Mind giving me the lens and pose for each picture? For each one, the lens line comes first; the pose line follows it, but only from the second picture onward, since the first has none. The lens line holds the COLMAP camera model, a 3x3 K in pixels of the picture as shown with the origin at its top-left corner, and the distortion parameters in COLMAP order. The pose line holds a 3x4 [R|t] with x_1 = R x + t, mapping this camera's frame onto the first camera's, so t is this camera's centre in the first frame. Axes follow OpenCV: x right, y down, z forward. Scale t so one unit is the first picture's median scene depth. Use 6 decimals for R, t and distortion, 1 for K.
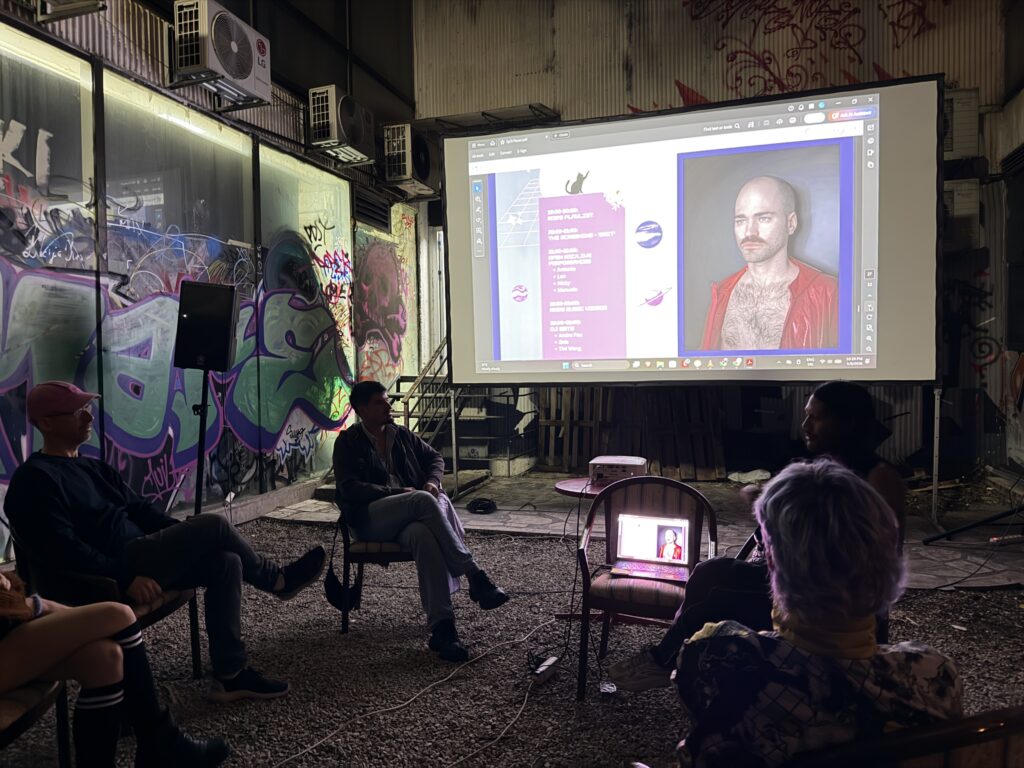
lens RADIAL K [[709.3, 0, 512.0], [0, 709.3, 384.0], [0, 0, 1]] dist [0.003581, -0.096404]
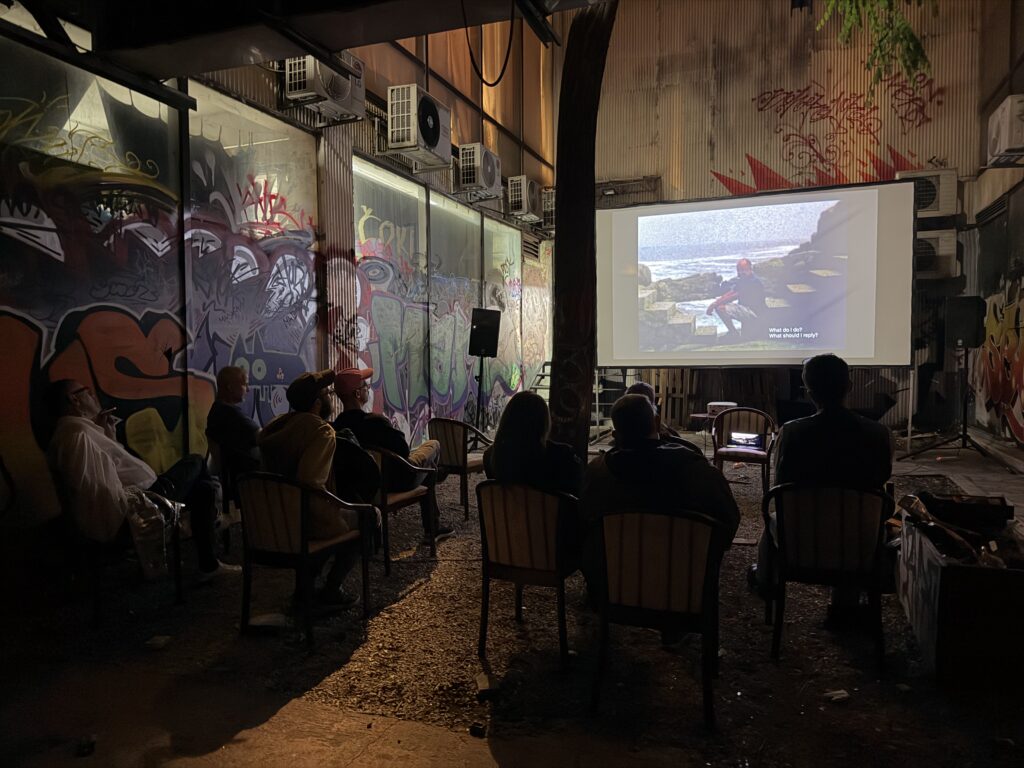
lens RADIAL K [[653.8, 0, 512.0], [0, 653.8, 384.0], [0, 0, 1]] dist [-0.002969, -0.086994]
pose [[0.995187, 0.008429, -0.097628, -0.126308], [-0.006304, 0.999737, 0.022062, 0.008004], [0.097788, -0.021341, 0.994978, -0.427859]]
